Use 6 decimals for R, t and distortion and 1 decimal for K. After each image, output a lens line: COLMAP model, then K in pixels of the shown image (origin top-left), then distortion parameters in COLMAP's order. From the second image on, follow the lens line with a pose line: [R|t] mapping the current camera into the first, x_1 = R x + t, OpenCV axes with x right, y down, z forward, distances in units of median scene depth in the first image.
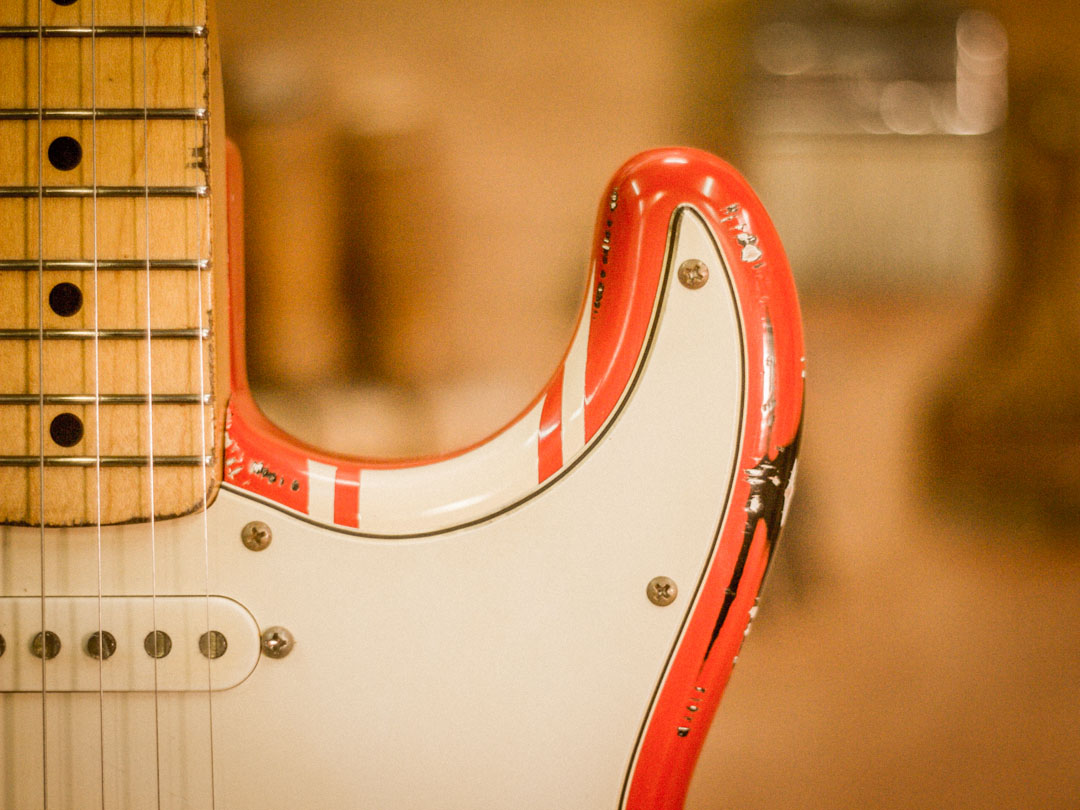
lens RADIAL K [[2700.5, 0, 540.7], [0, 2700.5, 402.3], [0, 0, 1]] dist [-0.153972, 0.000000]
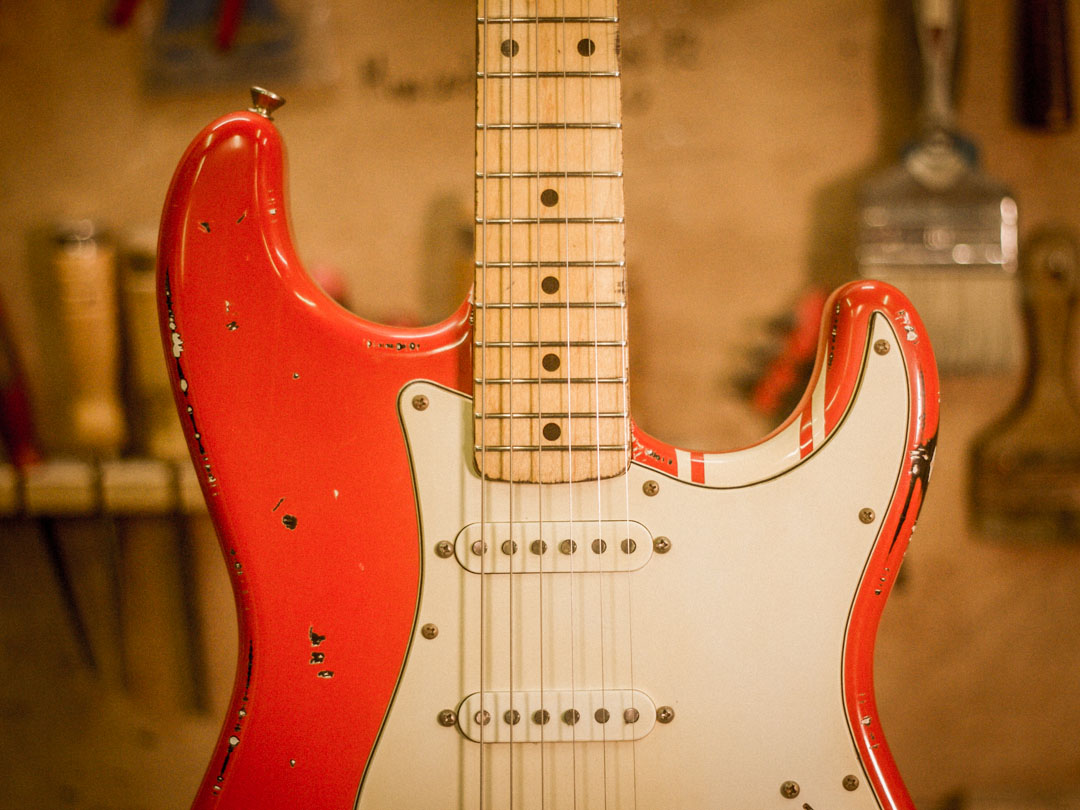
lens RADIAL K [[2700.5, 0, 541.7], [0, 2700.5, 408.2], [0, 0, 1]] dist [-0.153972, 0.000000]
pose [[0.999931, -0.006804, 0.009570, -0.199538], [0.007170, 0.999223, -0.038751, 0.066247], [-0.009299, 0.038817, 0.999203, -0.878158]]
